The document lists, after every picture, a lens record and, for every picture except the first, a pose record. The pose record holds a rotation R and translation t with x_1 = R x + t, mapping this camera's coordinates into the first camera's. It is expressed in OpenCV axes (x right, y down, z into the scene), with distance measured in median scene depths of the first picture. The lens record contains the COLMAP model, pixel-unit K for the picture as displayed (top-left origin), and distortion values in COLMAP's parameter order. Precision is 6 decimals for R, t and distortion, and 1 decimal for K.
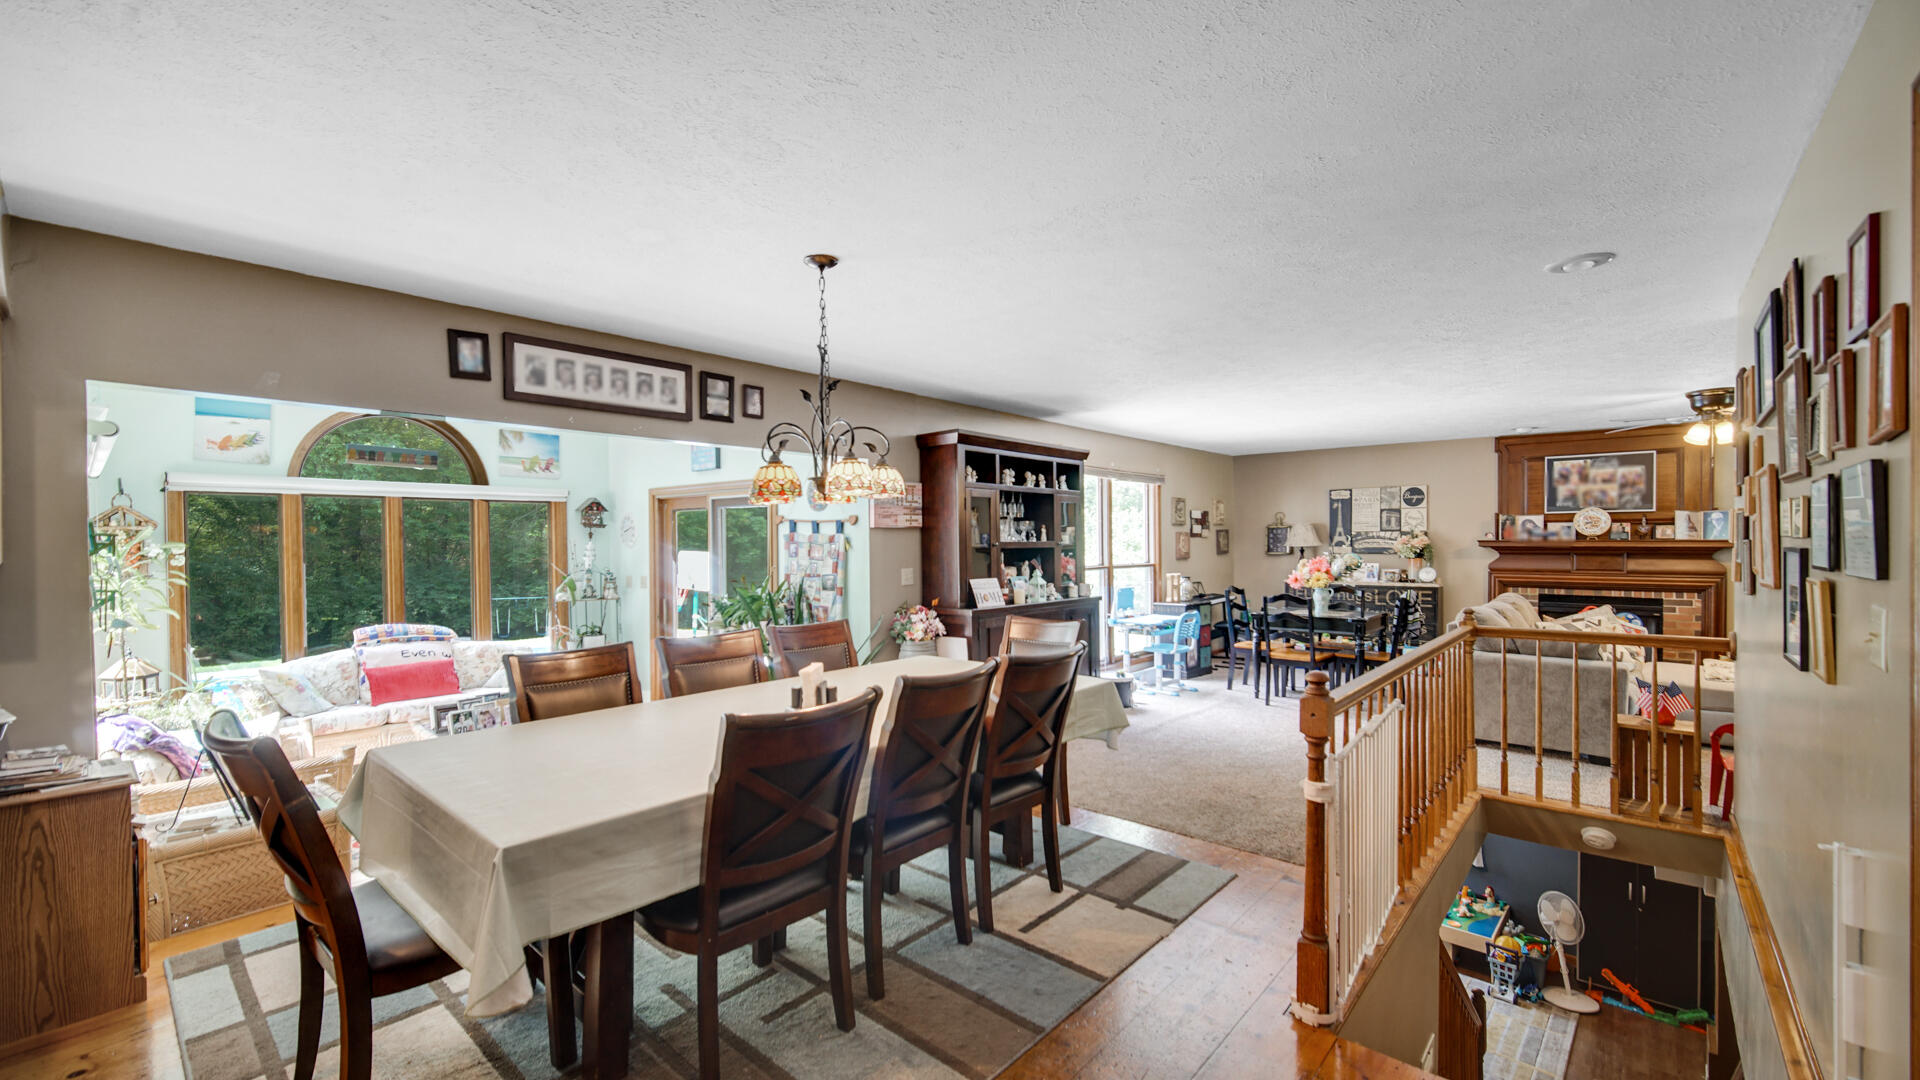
lens RADIAL K [[781.7, 0, 941.0], [0, 781.7, 552.3], [0, 0, 1]] dist [-0.001242, 0.001301]
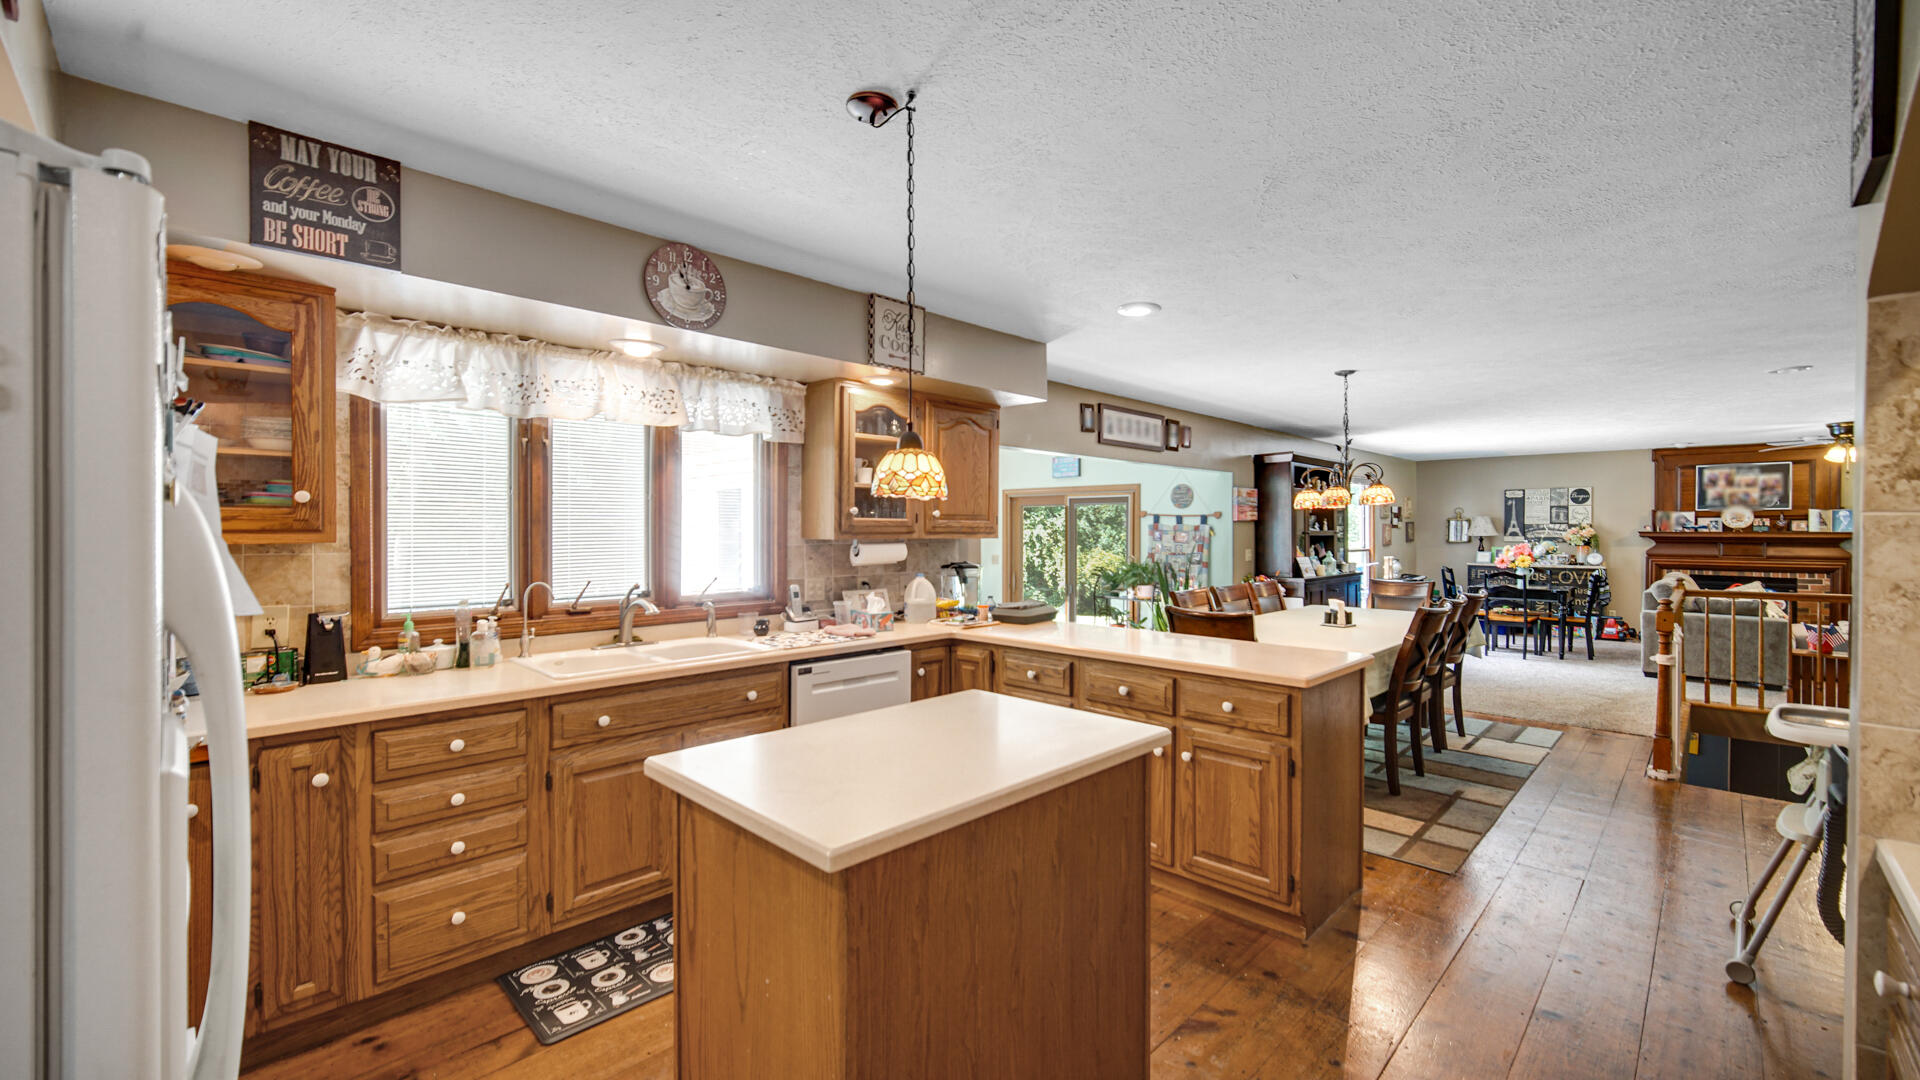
lens RADIAL K [[781.7, 0, 959.1], [0, 781.7, 536.1], [0, 0, 1]] dist [-0.001242, 0.001301]
pose [[0.999053, 0.005083, -0.043208, -0.517240], [-0.005406, 0.999958, -0.007357, 0.010015], [0.043169, 0.007584, 0.999039, -0.443469]]
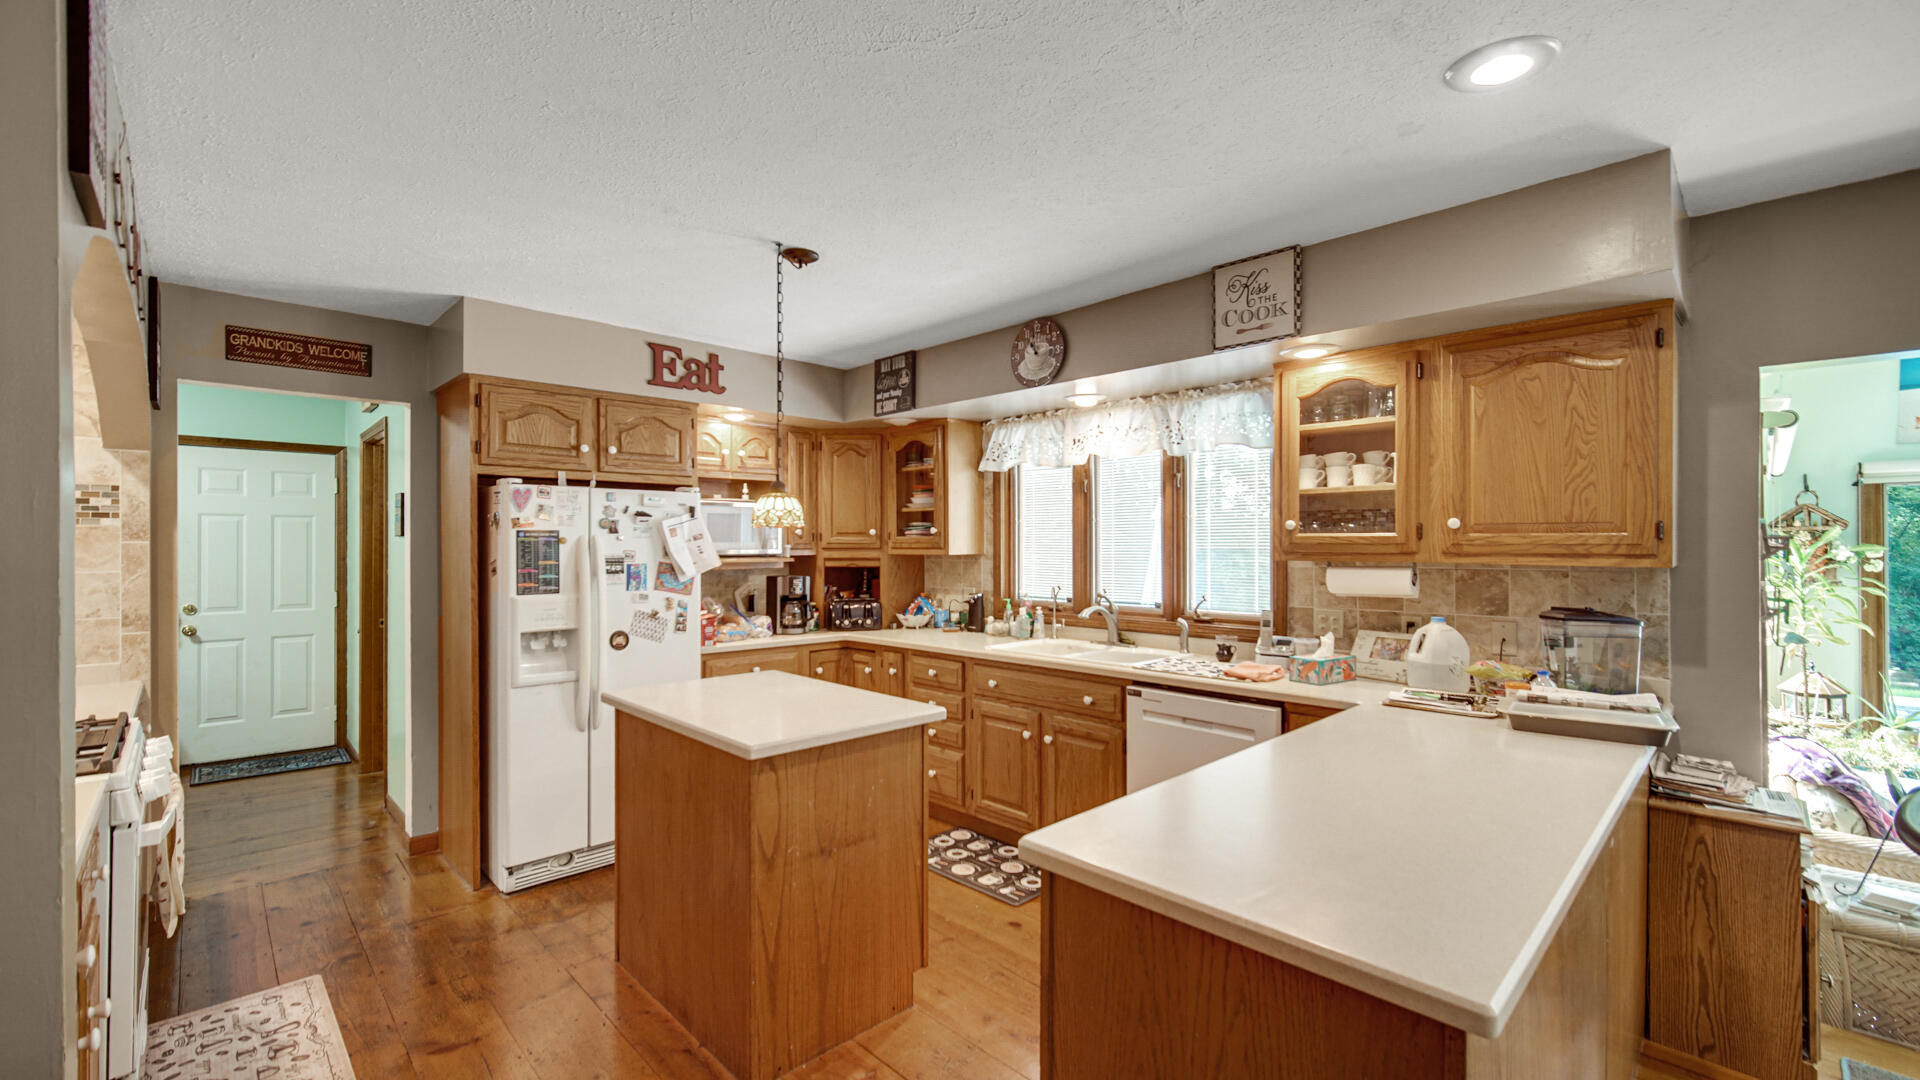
lens RADIAL K [[781.7, 0, 955.7], [0, 781.7, 543.5], [0, 0, 1]] dist [-0.001242, 0.001301]
pose [[-0.071180, 0.003386, -0.997458, -0.057862], [-0.013598, 0.999898, 0.004365, -0.003452], [0.997371, 0.013874, -0.071127, 0.065206]]
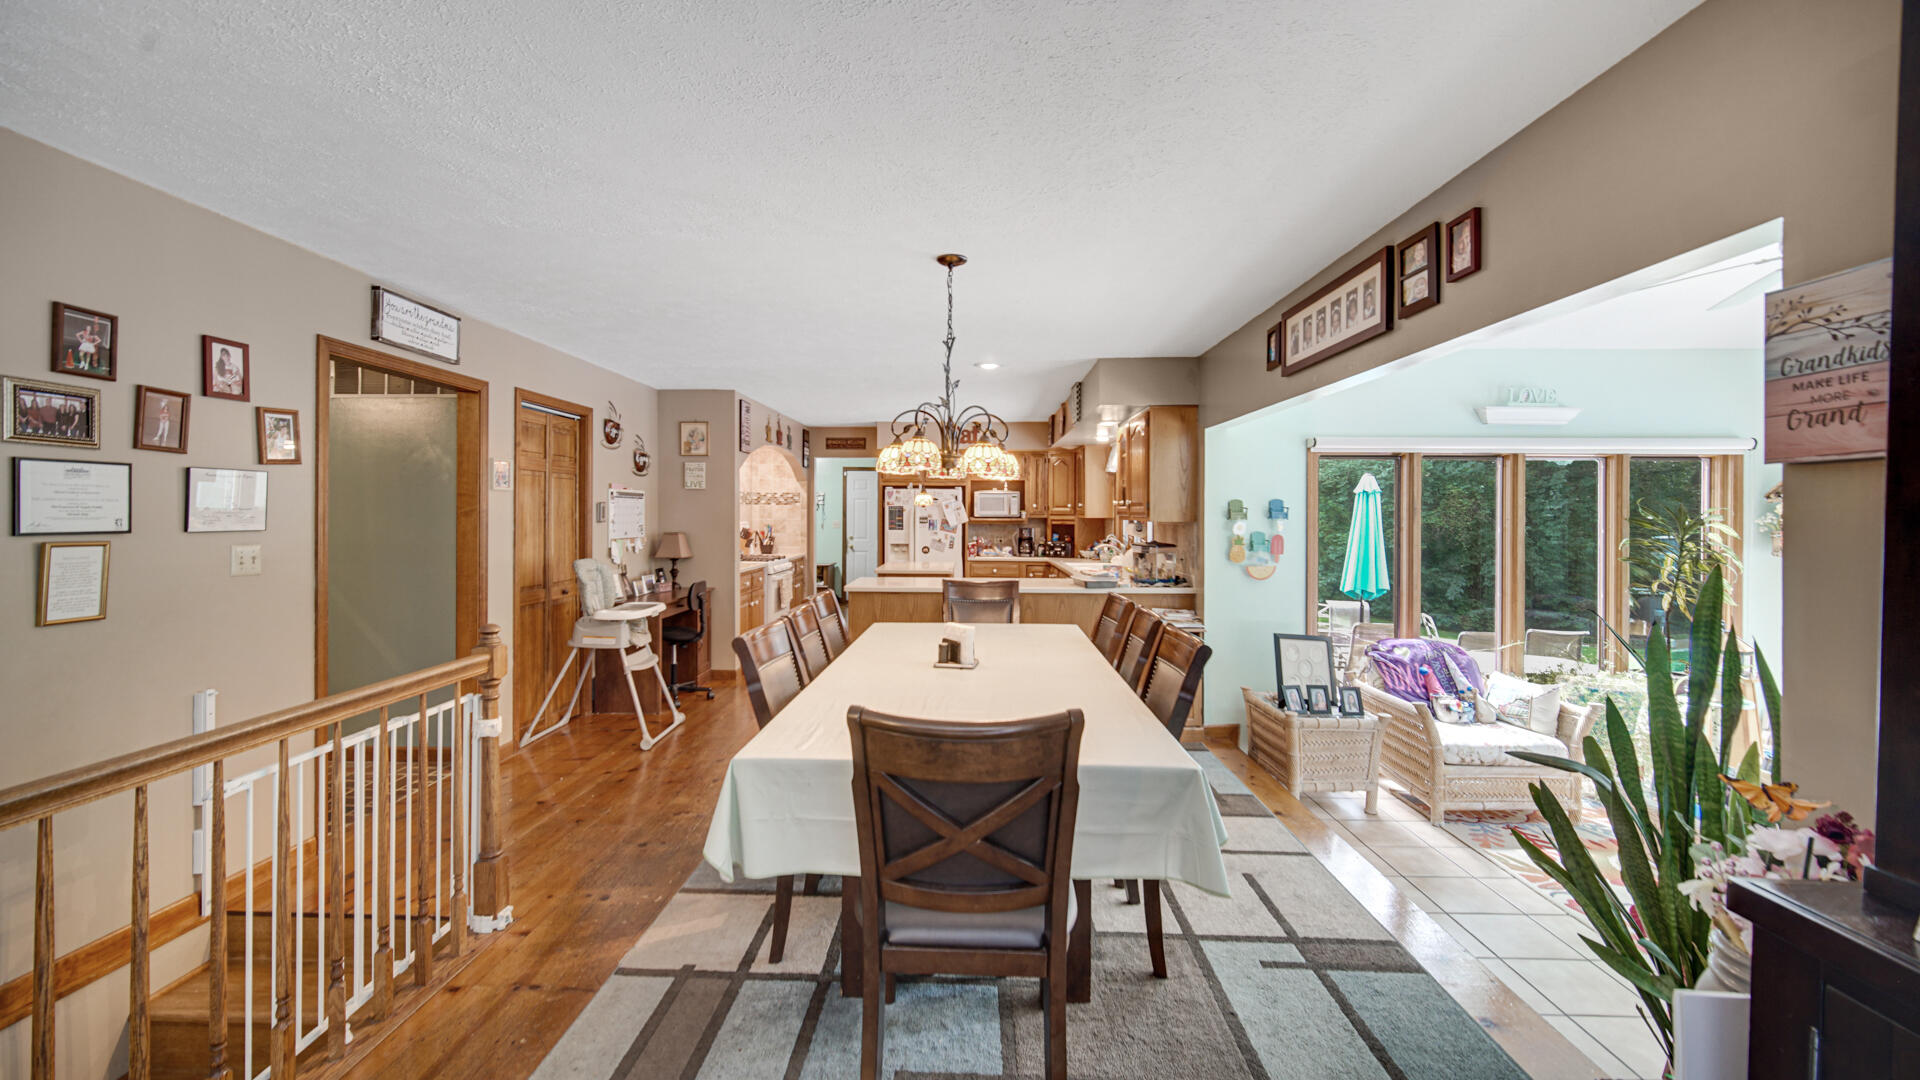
lens RADIAL K [[781.7, 0, 934.7], [0, 781.7, 515.8], [0, 0, 1]] dist [-0.001242, 0.001301]
pose [[-0.778356, 0.004514, -0.627807, 0.273896], [-0.009510, 0.999775, 0.018979, -0.016381], [0.627751, 0.020743, -0.778138, 0.905735]]
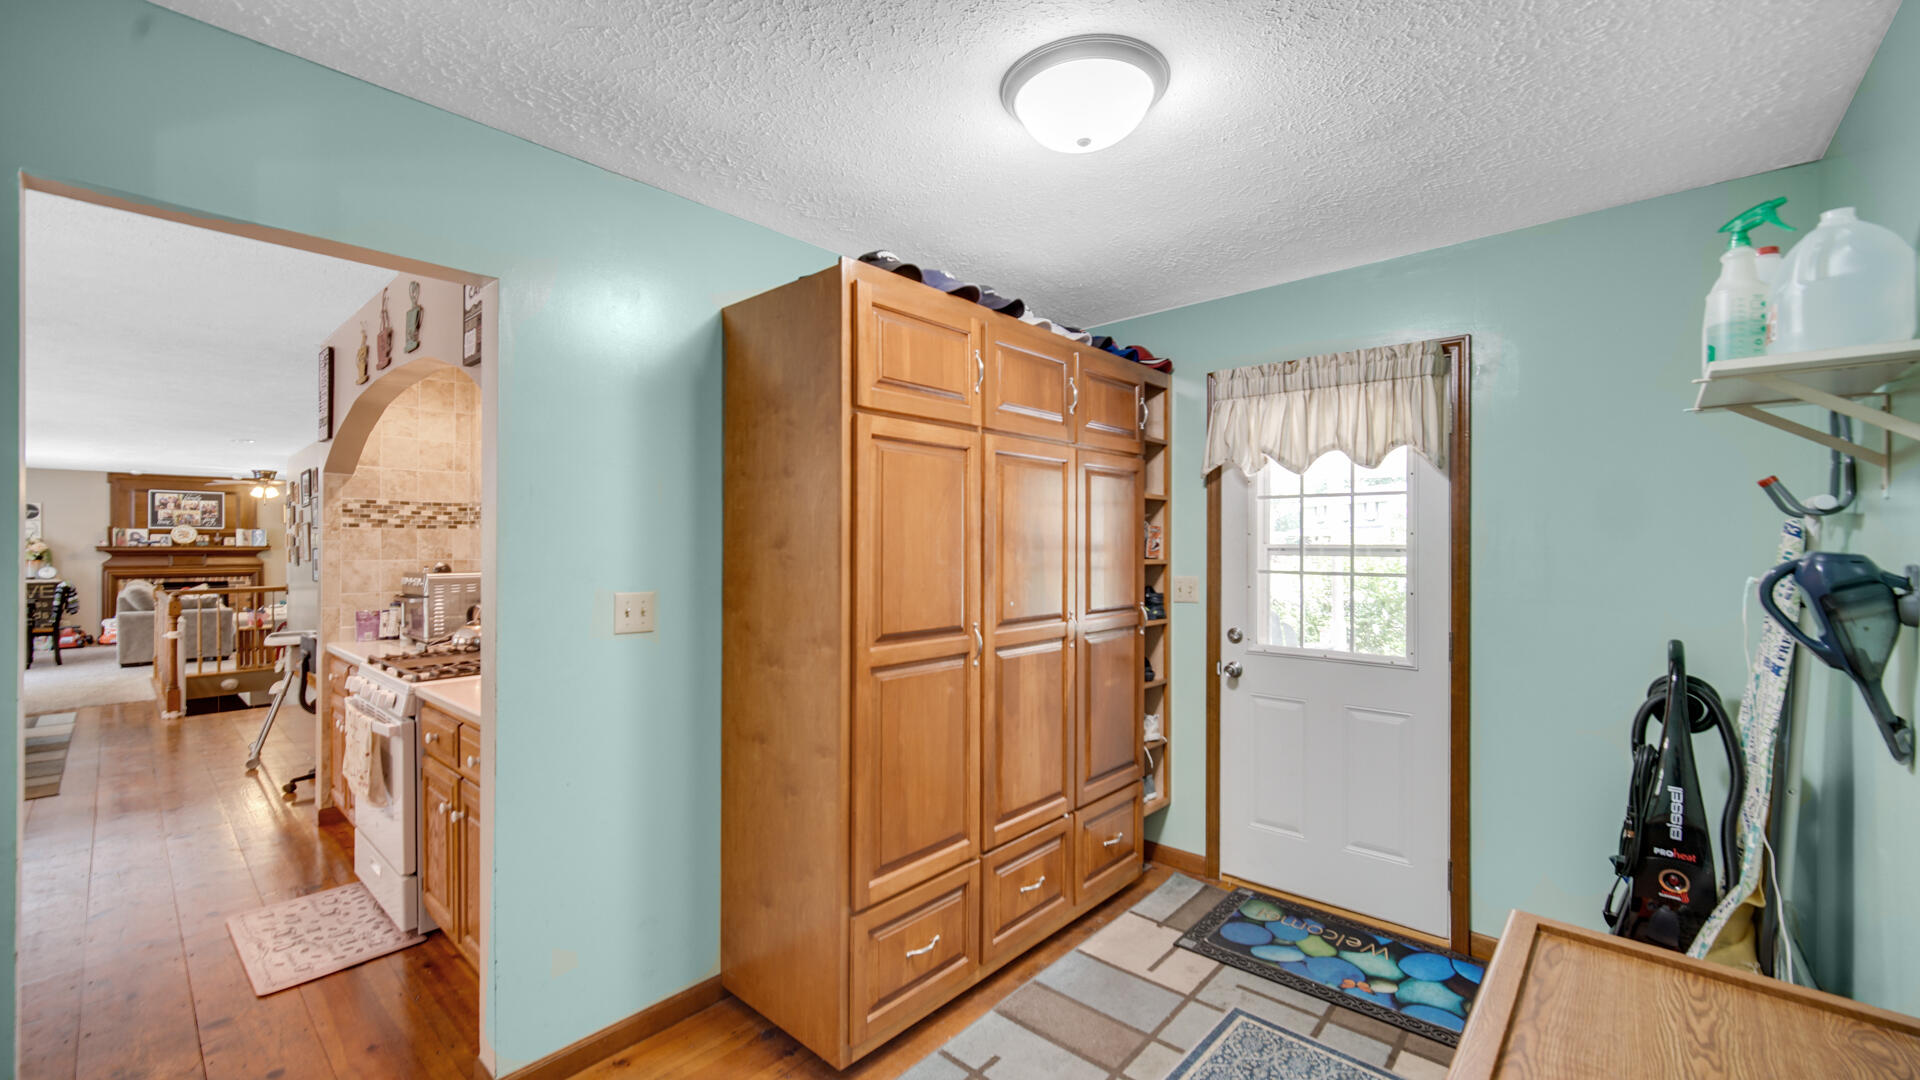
lens RADIAL K [[781.7, 0, 945.4], [0, 781.7, 539.4], [0, 0, 1]] dist [-0.001242, 0.001301]
pose [[0.027096, 0.007840, 0.999602, -0.971122], [0.018130, 0.999801, -0.008333, 0.016450], [-0.999468, 0.018349, 0.026949, -0.796818]]
